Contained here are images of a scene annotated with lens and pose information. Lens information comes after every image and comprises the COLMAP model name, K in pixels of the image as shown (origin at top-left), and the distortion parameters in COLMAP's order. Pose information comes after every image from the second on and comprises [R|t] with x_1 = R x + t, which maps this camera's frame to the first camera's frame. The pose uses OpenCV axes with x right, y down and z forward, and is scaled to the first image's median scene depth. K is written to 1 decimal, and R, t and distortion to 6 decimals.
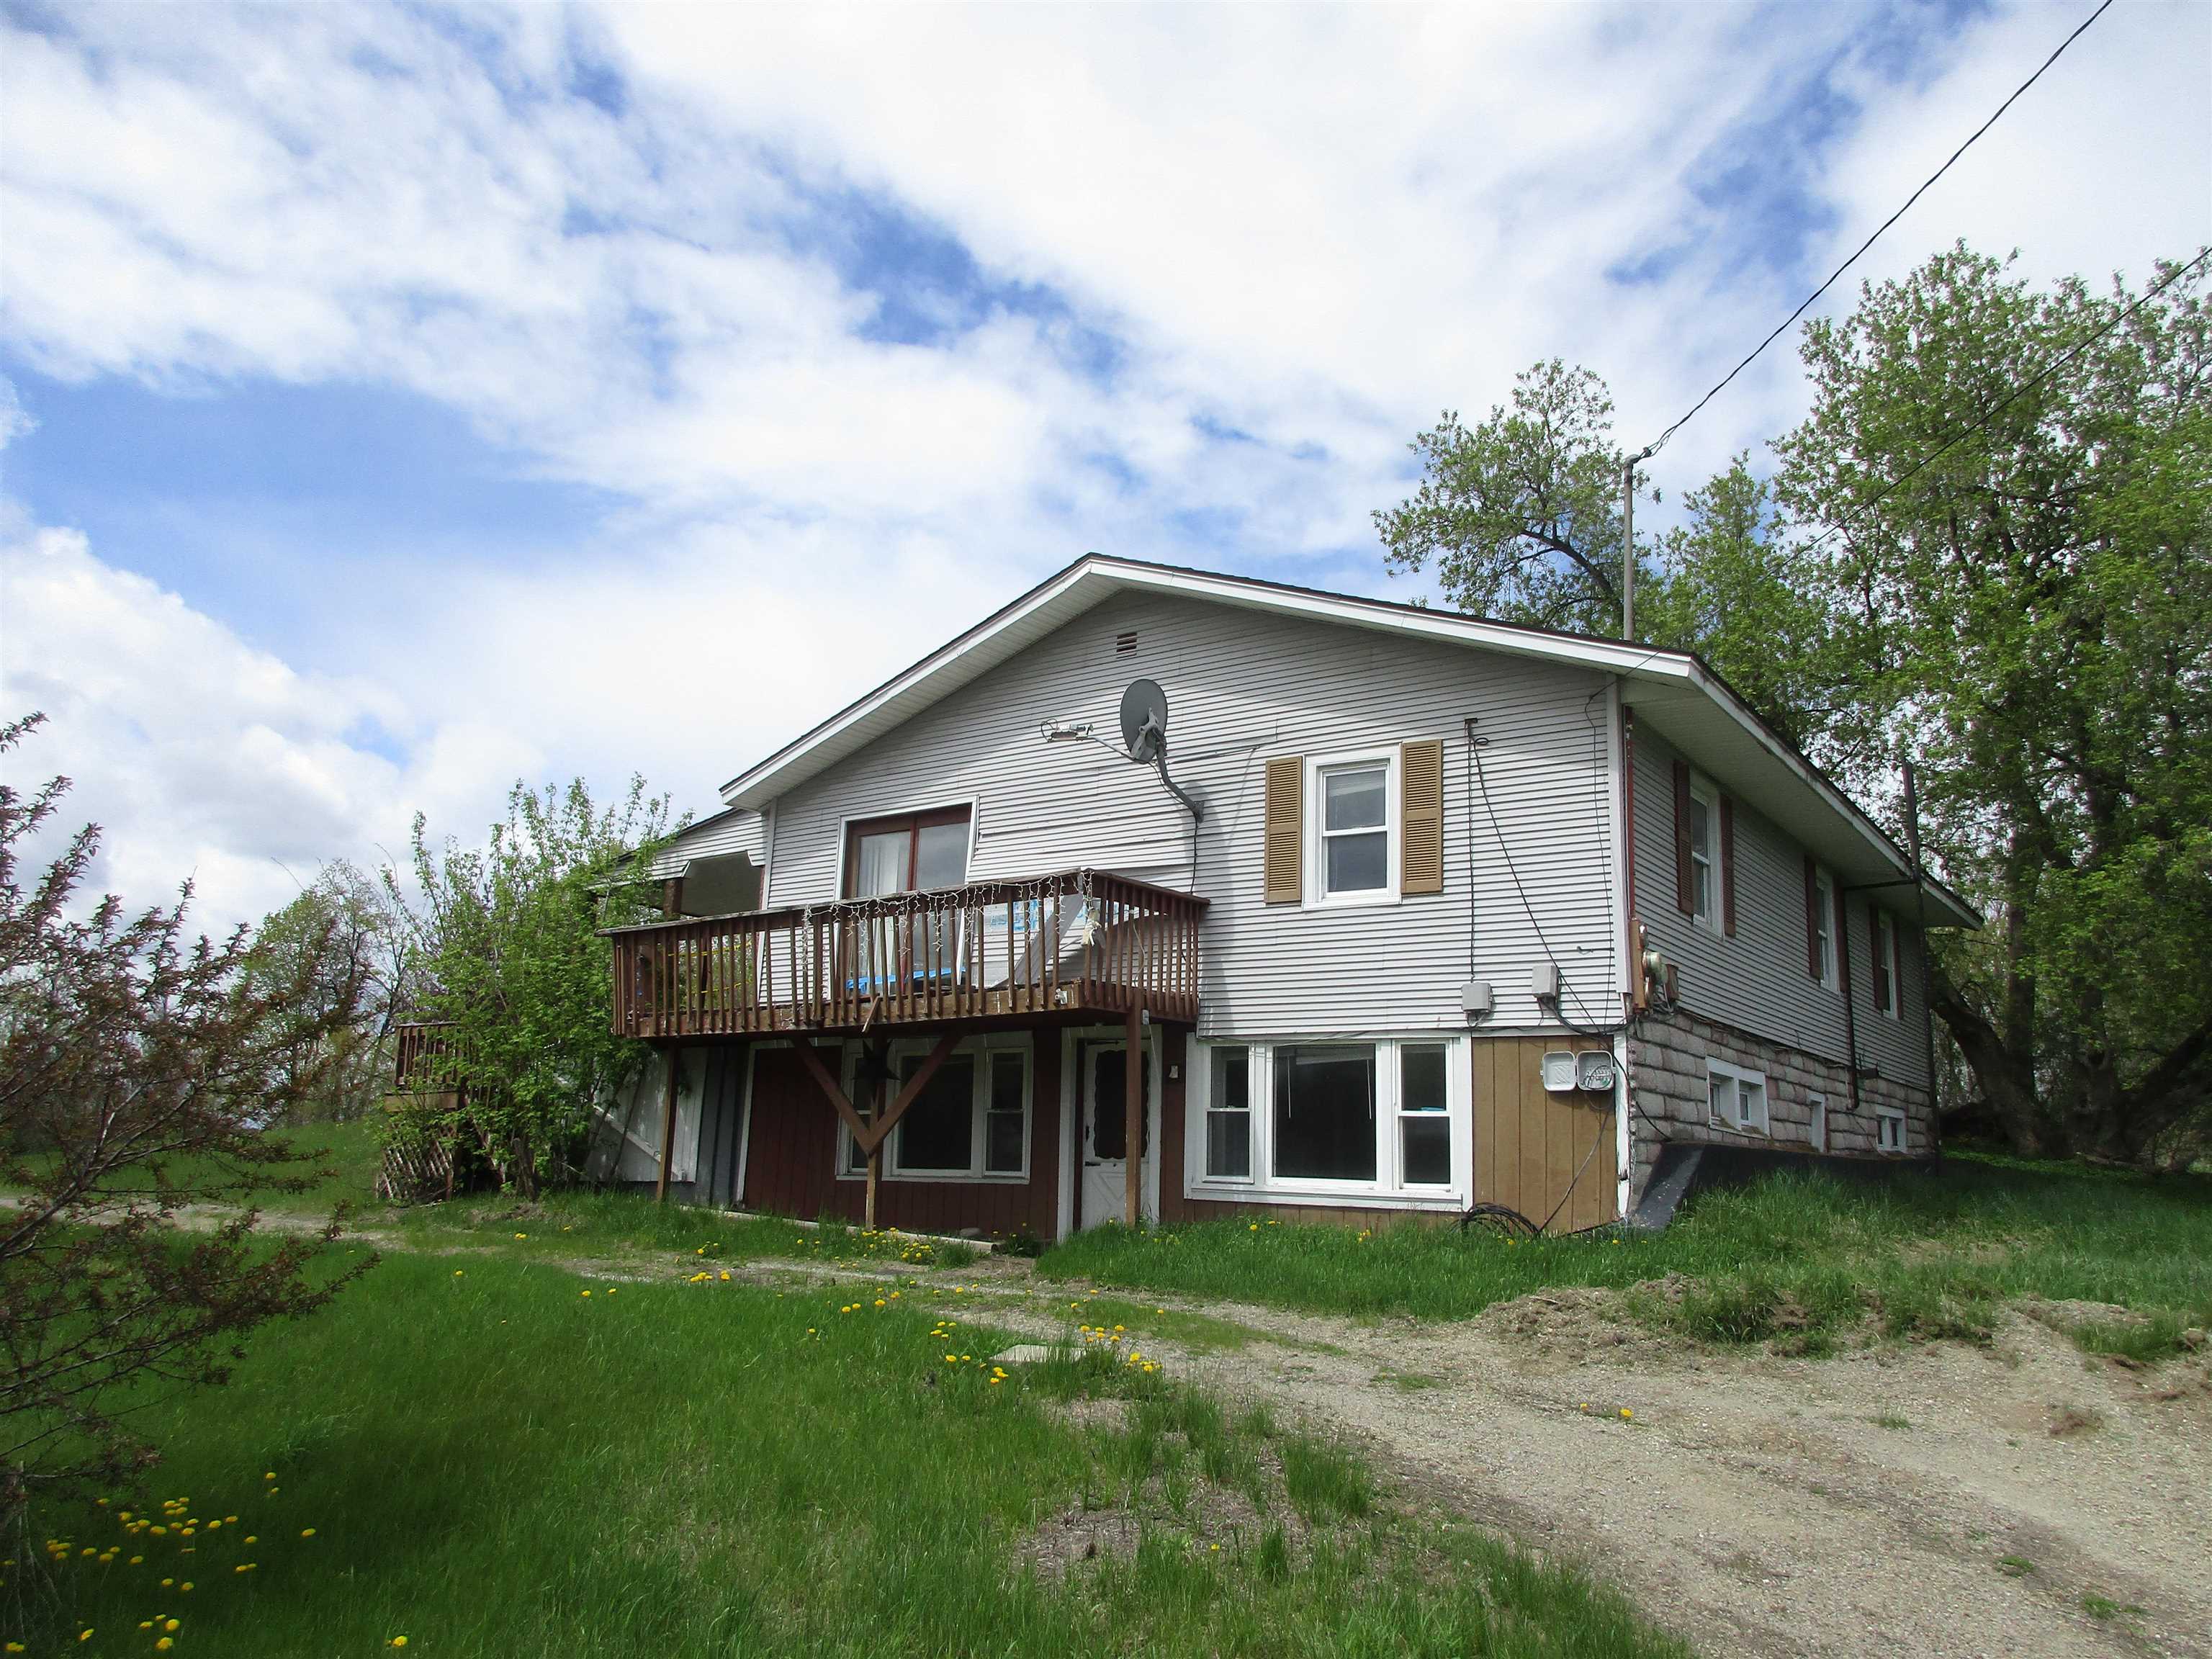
lens RADIAL K [[1603.8, 0, 1106.0], [0, 1603.8, 829.5], [0, 0, 1]] dist [0.000824, 0.002995]
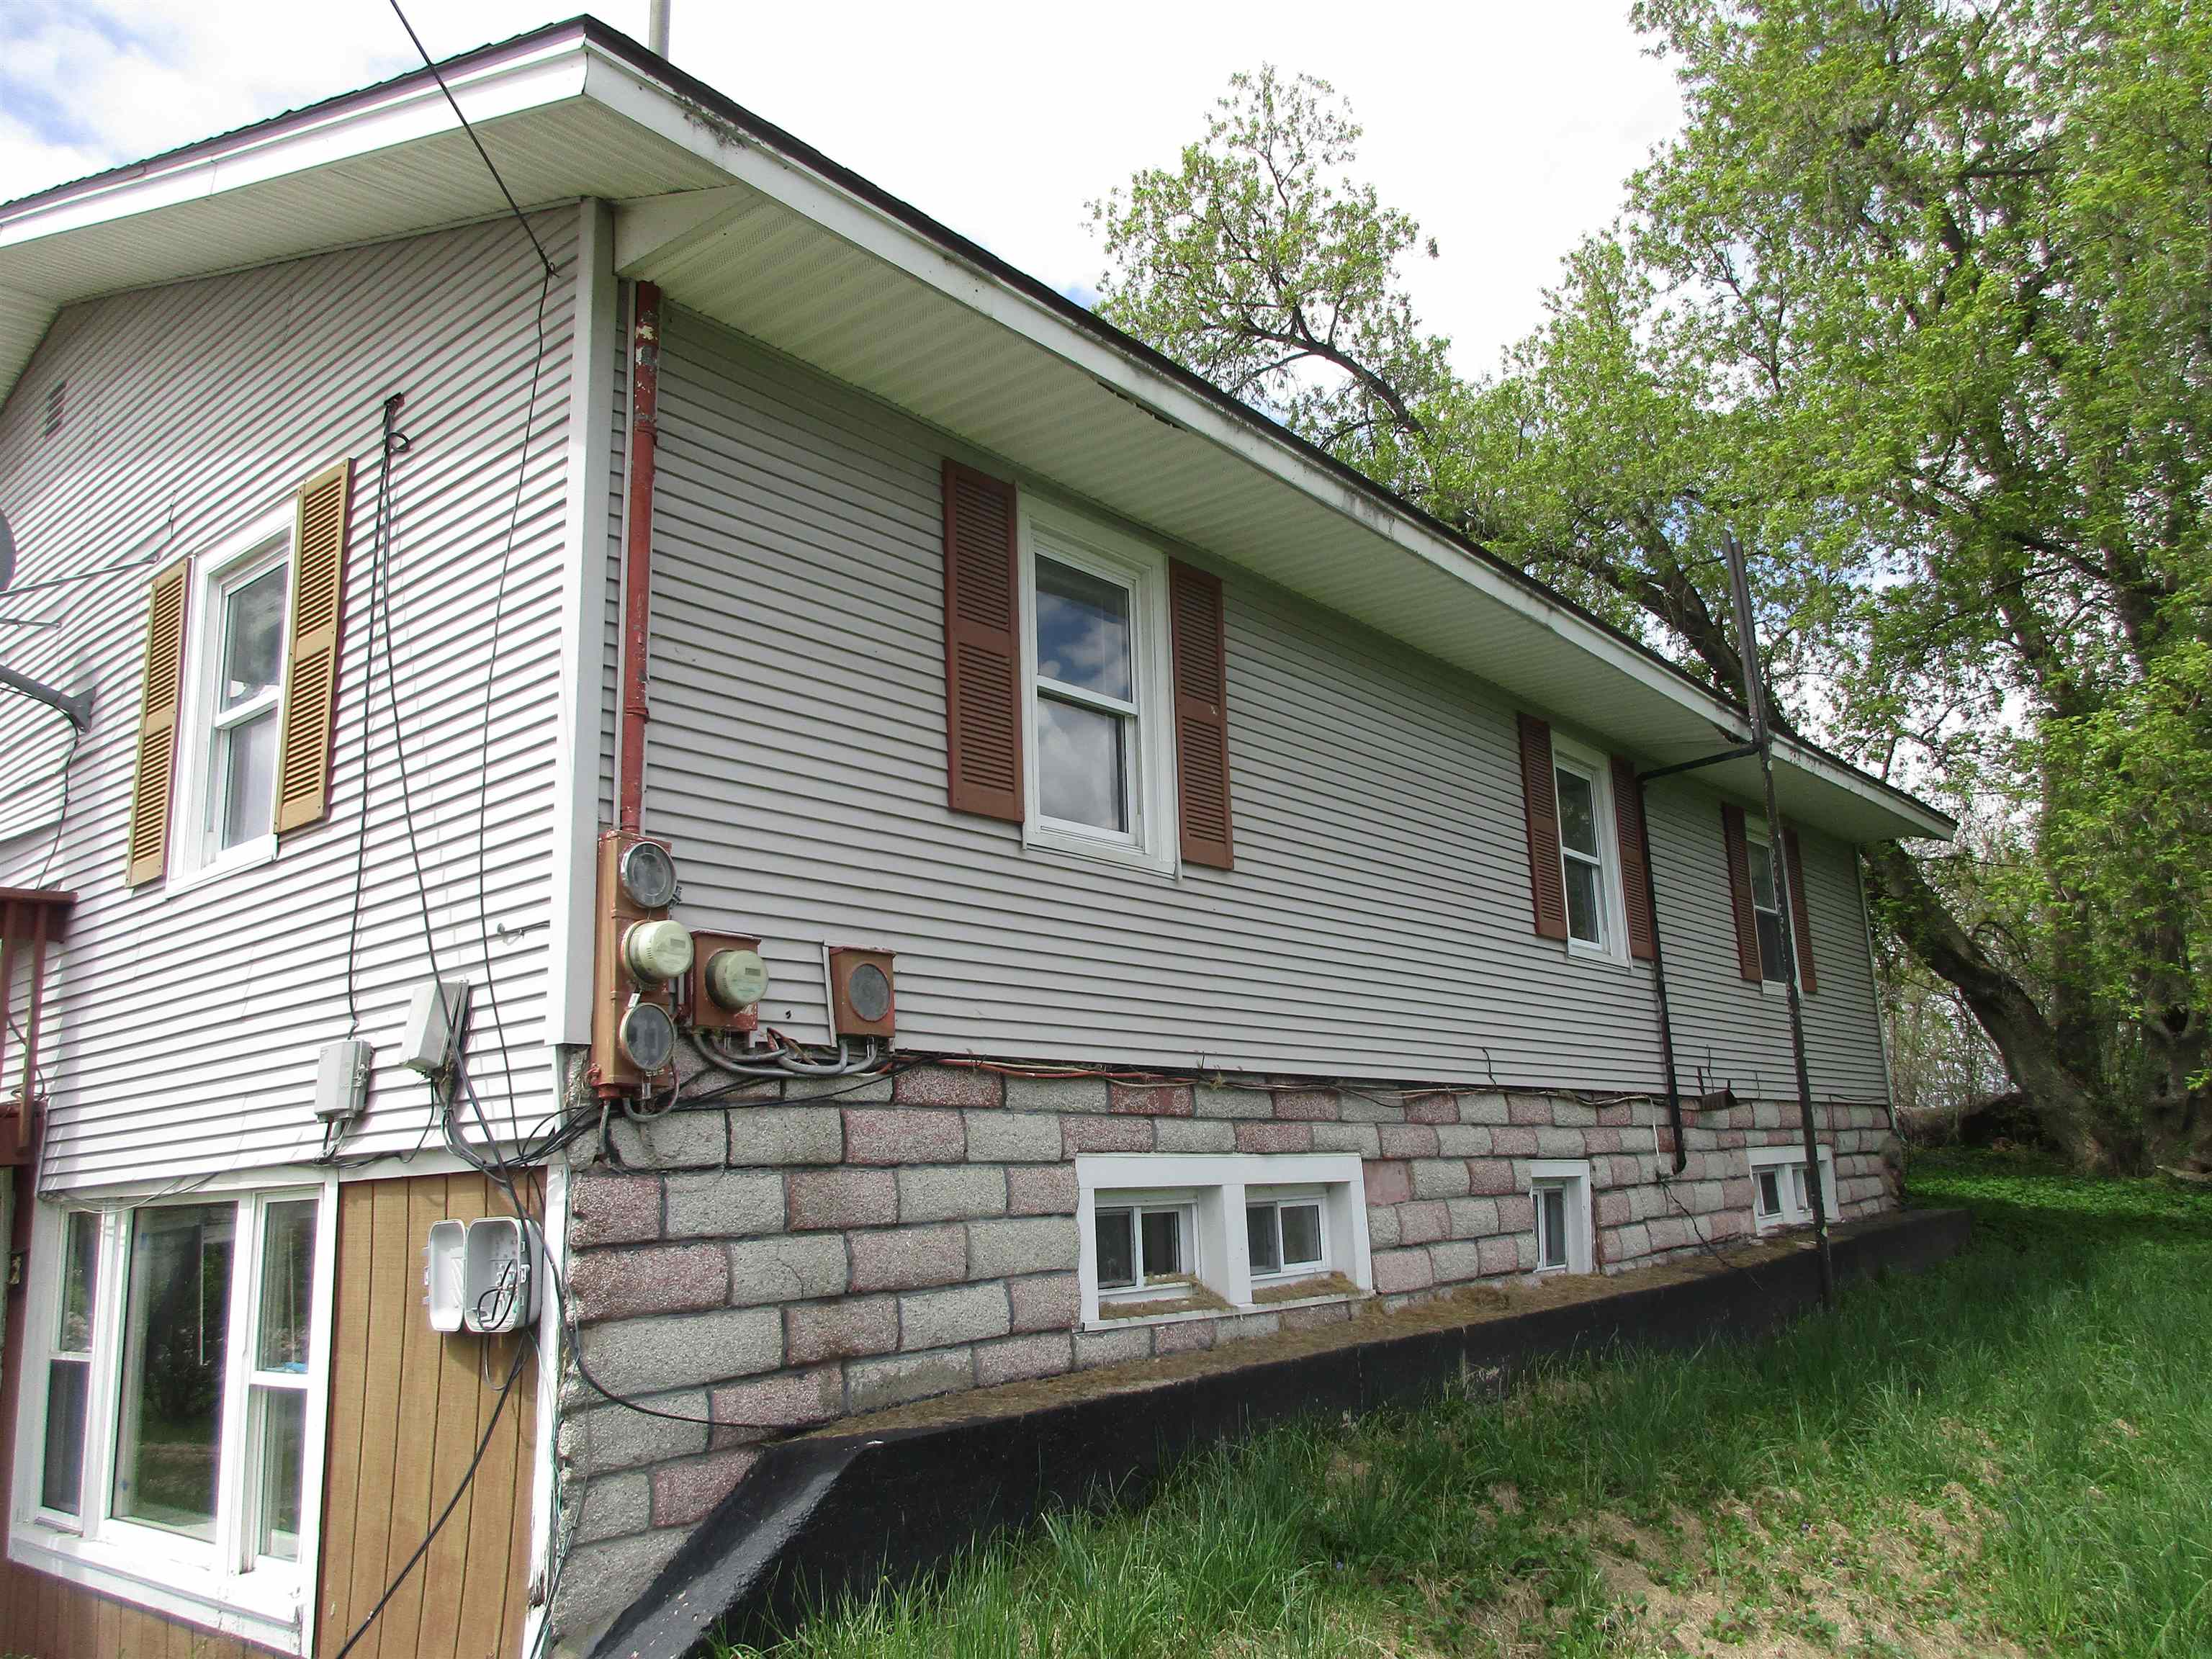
lens RADIAL K [[1623.2, 0, 1106.0], [0, 1623.2, 829.5], [0, 0, 1]] dist [0.008282, -0.003164]
pose [[0.994369, -0.092983, -0.050844, 0.397092], [0.092463, 0.995638, -0.012506, 0.060441], [0.051785, 0.007735, 0.998628, 0.558213]]
